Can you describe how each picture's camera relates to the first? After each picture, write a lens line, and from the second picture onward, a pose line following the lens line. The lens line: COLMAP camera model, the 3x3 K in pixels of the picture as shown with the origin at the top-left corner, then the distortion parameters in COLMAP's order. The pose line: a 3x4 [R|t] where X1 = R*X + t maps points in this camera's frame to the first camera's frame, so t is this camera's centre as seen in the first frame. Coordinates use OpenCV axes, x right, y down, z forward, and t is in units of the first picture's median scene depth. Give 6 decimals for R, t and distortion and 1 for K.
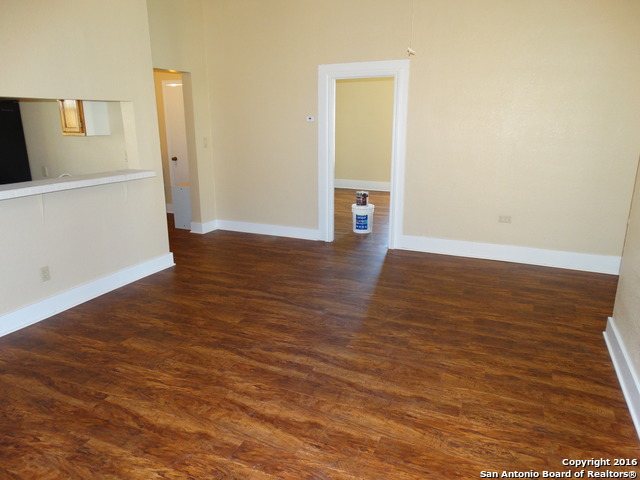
lens RADIAL K [[459.0, 0, 323.2], [0, 459.0, 238.2], [0, 0, 1]] dist [0.001060, 0.008266]
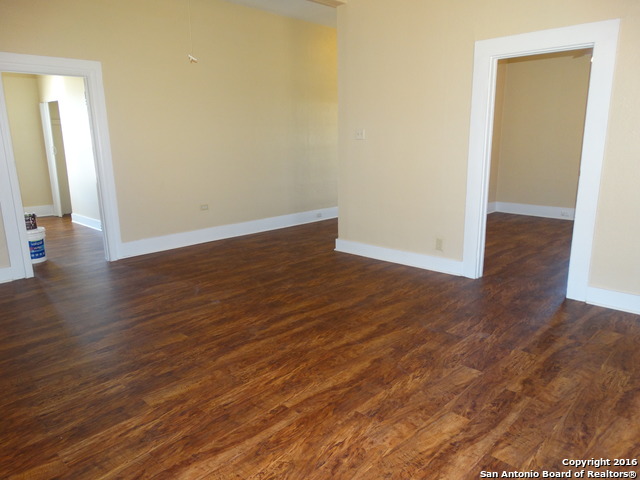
lens RADIAL K [[459.0, 0, 316.7], [0, 459.0, 240.9], [0, 0, 1]] dist [0.001060, 0.008266]
pose [[0.344851, -0.204111, 0.916197, -0.958836], [0.251869, 0.960398, 0.119156, -0.040355], [-0.904234, 0.189671, 0.382603, 0.436892]]
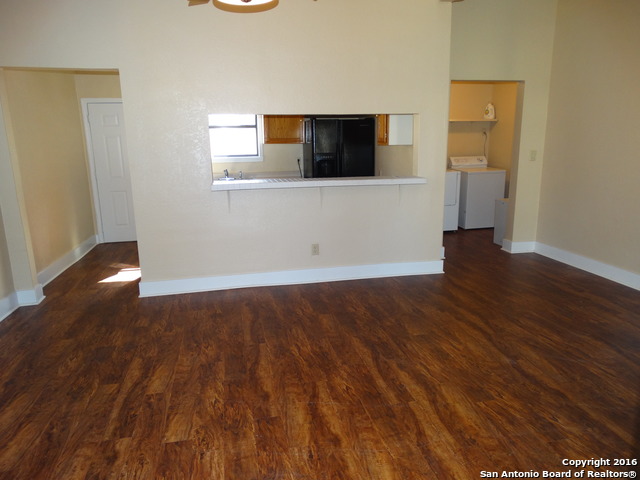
lens RADIAL K [[459.0, 0, 318.6], [0, 459.0, 241.4], [0, 0, 1]] dist [0.001060, 0.008266]
pose [[0.583175, 0.174027, -0.793487, 0.467913], [-0.197007, 0.977922, 0.069687, -0.040406], [0.788096, 0.115683, 0.604585, 0.255151]]
